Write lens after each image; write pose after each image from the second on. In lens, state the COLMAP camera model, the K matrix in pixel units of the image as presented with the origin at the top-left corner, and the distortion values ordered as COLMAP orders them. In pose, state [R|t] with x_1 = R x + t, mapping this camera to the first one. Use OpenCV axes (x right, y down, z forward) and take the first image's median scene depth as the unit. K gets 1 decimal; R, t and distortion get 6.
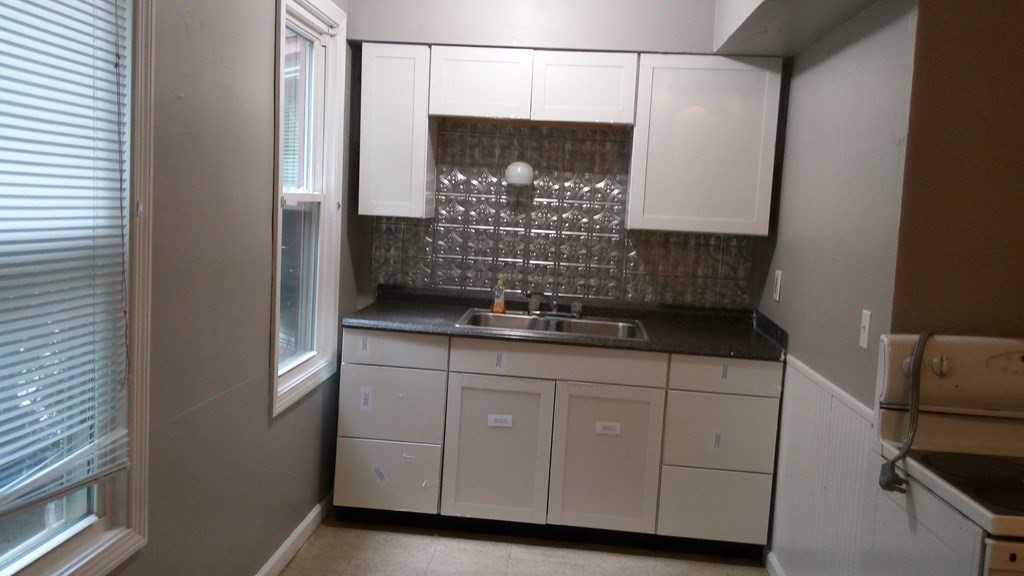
lens RADIAL K [[868.1, 0, 512.8], [0, 868.1, 286.3], [0, 0, 1]] dist [0.081127, -0.000980]
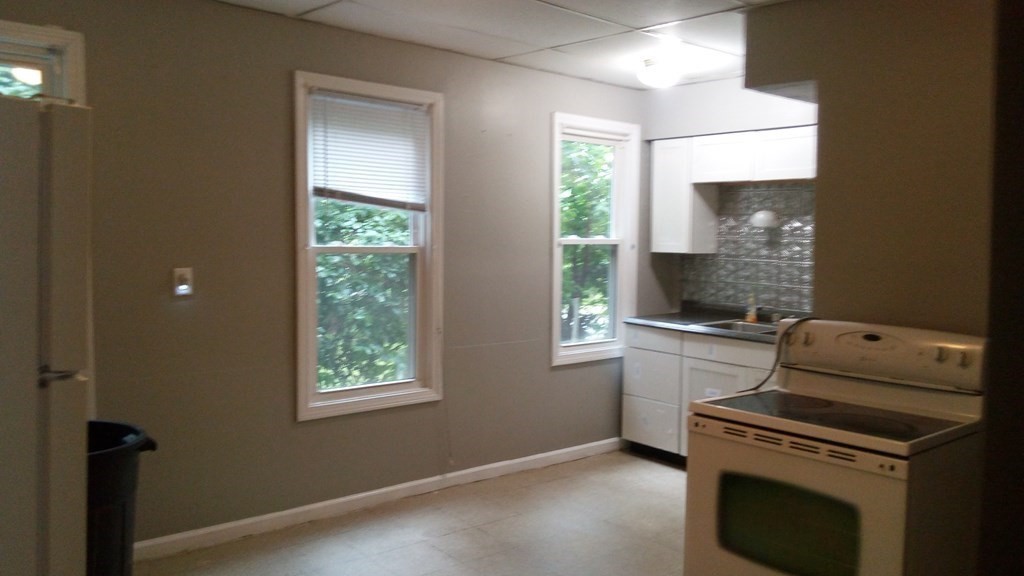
lens RADIAL K [[868.1, 0, 511.5], [0, 868.1, 288.6], [0, 0, 1]] dist [0.081127, -0.000980]
pose [[0.711893, 0.011165, -0.702200, 0.735052], [-0.056251, 0.997568, -0.041167, 0.059439], [0.700032, 0.068806, 0.710789, -0.252640]]
